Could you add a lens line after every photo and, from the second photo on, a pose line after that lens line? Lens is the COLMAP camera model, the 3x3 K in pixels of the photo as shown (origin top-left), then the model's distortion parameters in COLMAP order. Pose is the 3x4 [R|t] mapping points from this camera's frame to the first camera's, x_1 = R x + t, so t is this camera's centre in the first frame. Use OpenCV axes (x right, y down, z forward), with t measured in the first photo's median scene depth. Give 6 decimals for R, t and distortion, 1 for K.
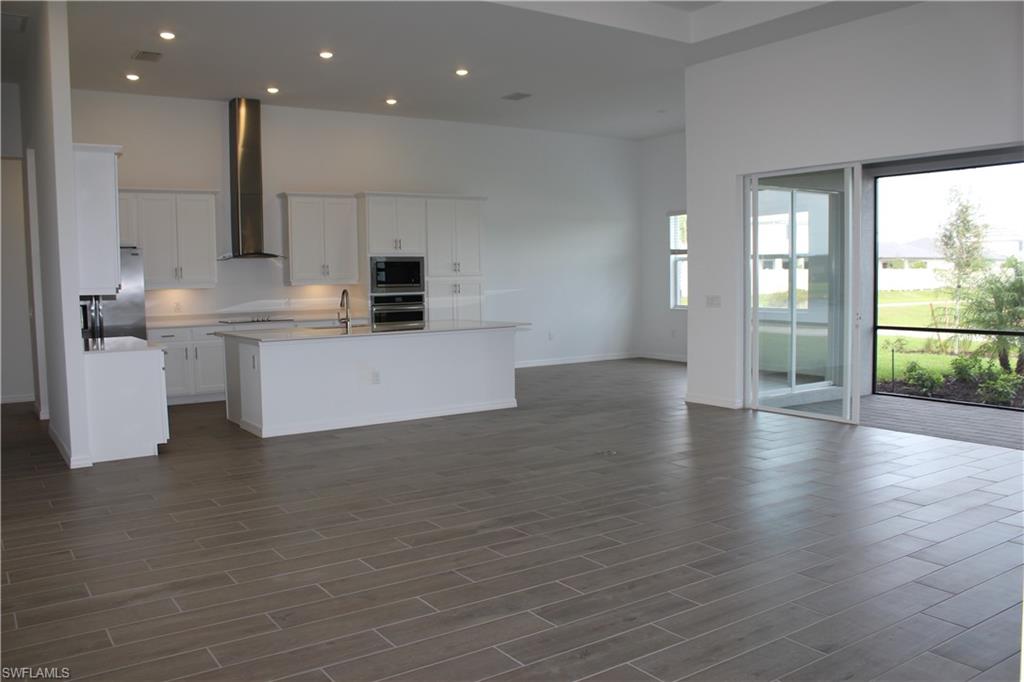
lens RADIAL K [[852.9, 0, 510.8], [0, 852.9, 342.0], [0, 0, 1]] dist [-0.157395, 0.130772]
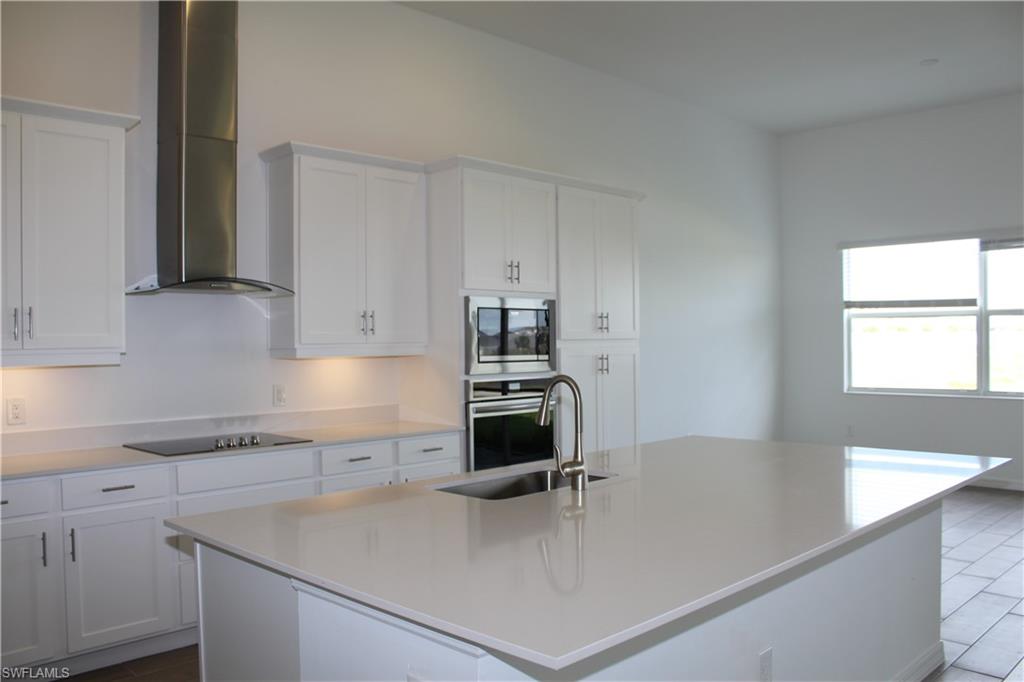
lens RADIAL K [[852.9, 0, 512.7], [0, 852.9, 344.6], [0, 0, 1]] dist [-0.157395, 0.130772]
pose [[0.980929, 0.003924, 0.194328, -0.228418], [0.010872, 0.997123, -0.075015, -0.038873], [-0.194063, 0.075698, 0.978064, 0.538706]]
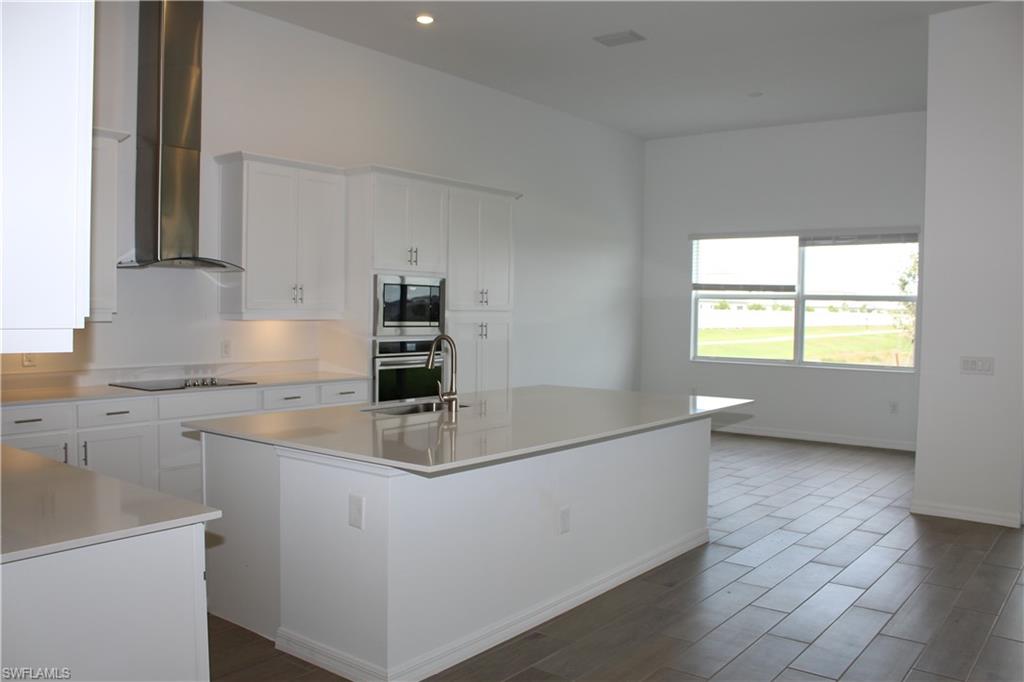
lens RADIAL K [[852.9, 0, 515.6], [0, 852.9, 336.2], [0, 0, 1]] dist [-0.157395, 0.130772]
pose [[0.949042, 0.020910, 0.314454, -0.255116], [-0.006285, 0.998854, -0.047452, -0.029971], [-0.315086, 0.043057, 0.948086, 0.407147]]
